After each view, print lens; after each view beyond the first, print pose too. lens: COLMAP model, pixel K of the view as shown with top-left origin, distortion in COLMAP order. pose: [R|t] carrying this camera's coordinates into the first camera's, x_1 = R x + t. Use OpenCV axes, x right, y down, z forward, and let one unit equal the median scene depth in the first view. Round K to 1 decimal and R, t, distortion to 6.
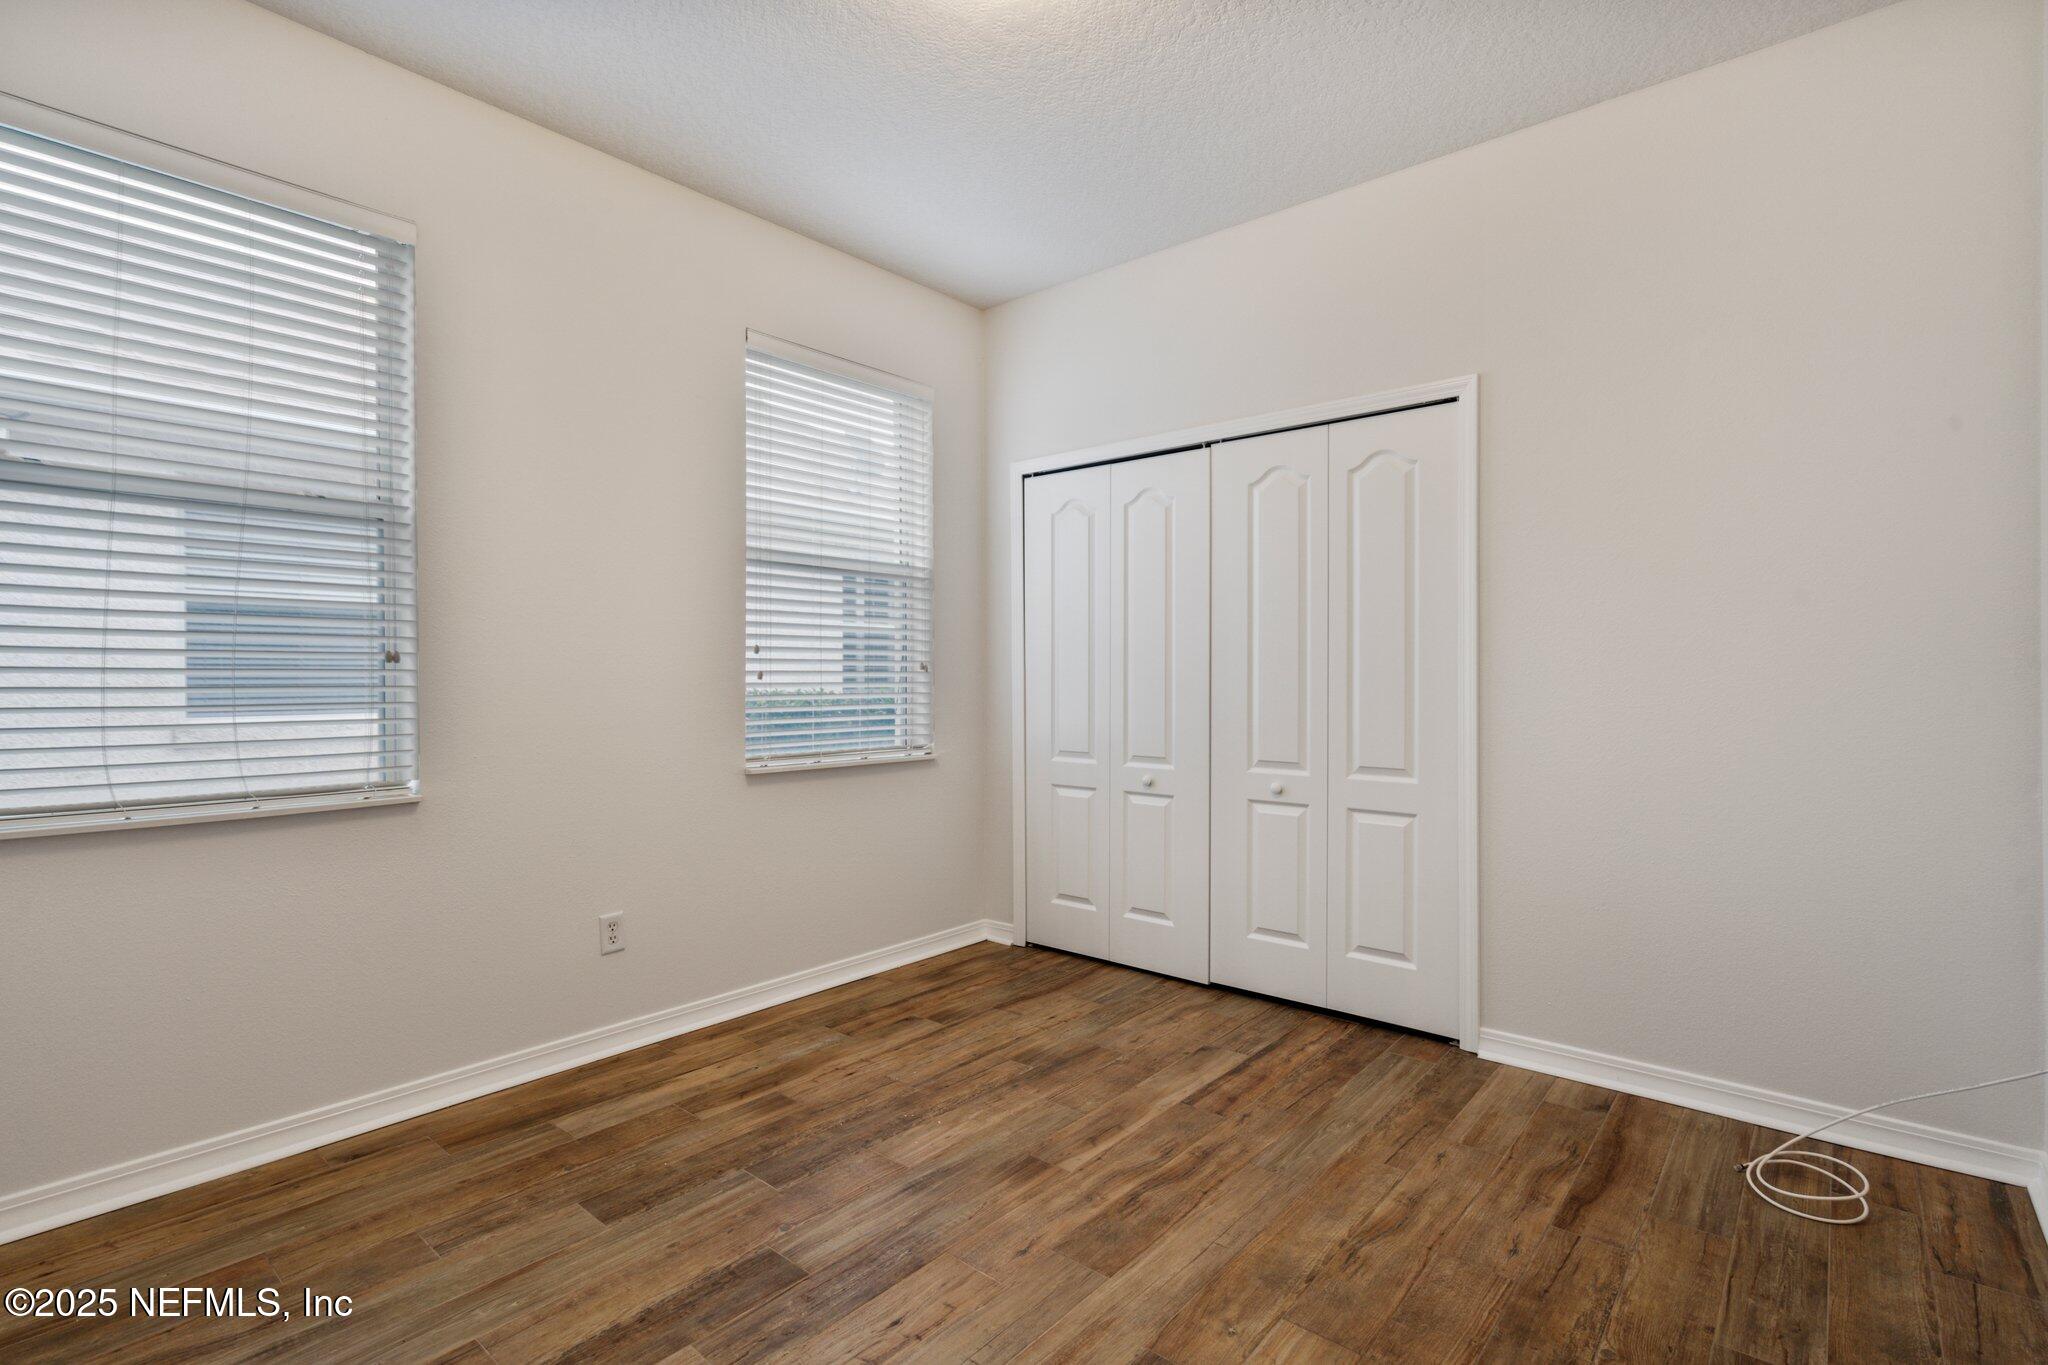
lens RADIAL K [[944.5, 0, 1010.3], [0, 944.5, 683.2], [0, 0, 1]] dist [-0.003645, 0.000063]
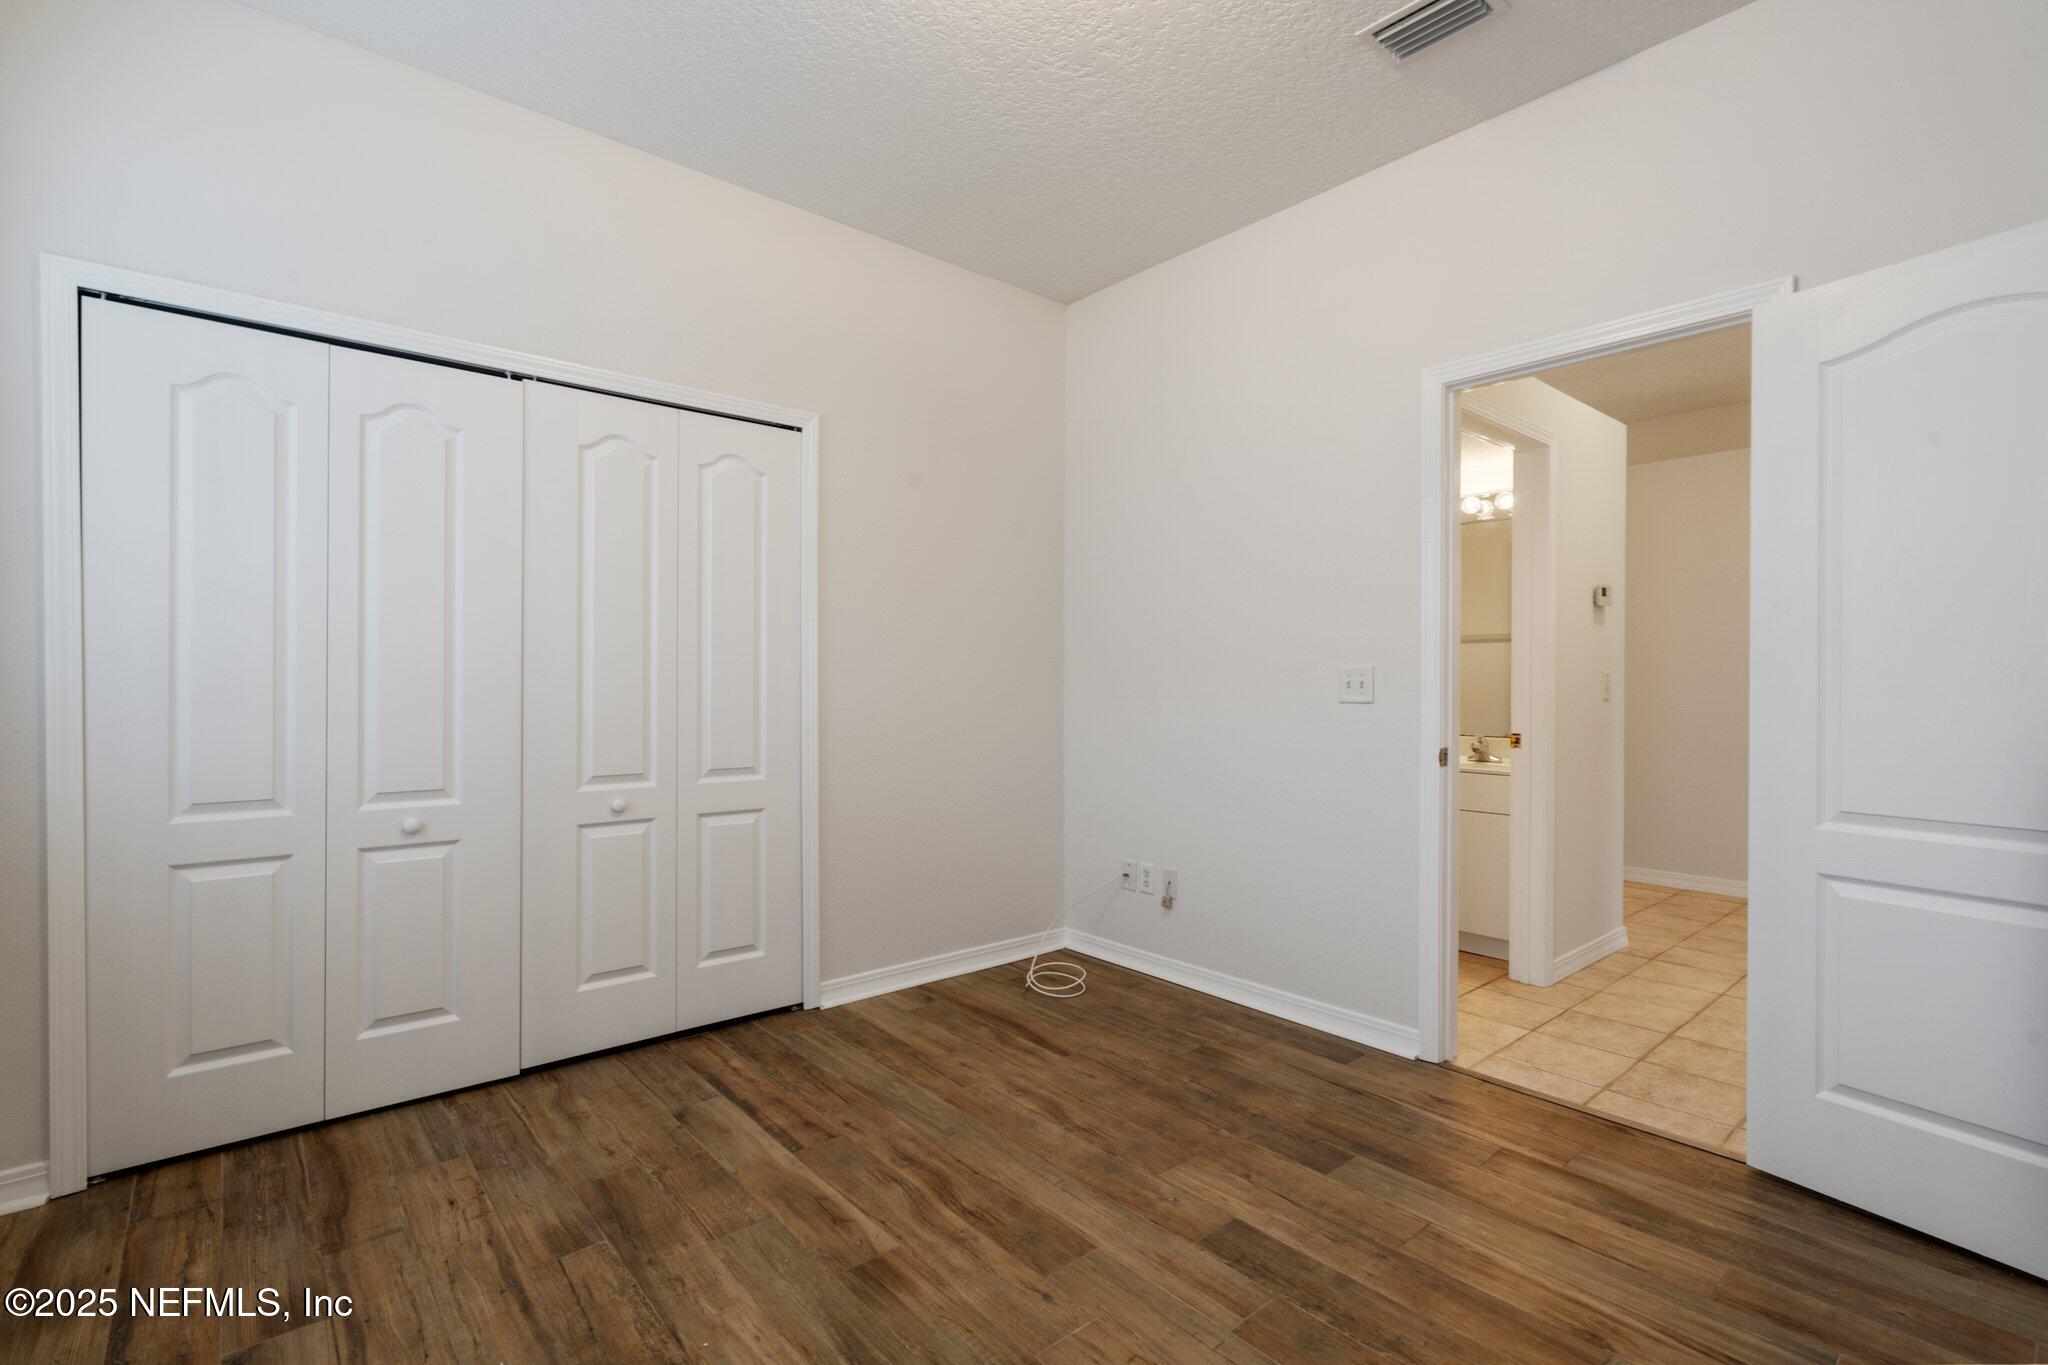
lens RADIAL K [[944.5, 0, 1010.3], [0, 944.5, 683.2], [0, 0, 1]] dist [-0.003645, 0.000063]
pose [[0.154930, 0.000050, 0.987925, -0.635550], [0.002609, 0.999996, -0.000460, -0.000007], [-0.987922, 0.002649, 0.154929, 0.621790]]
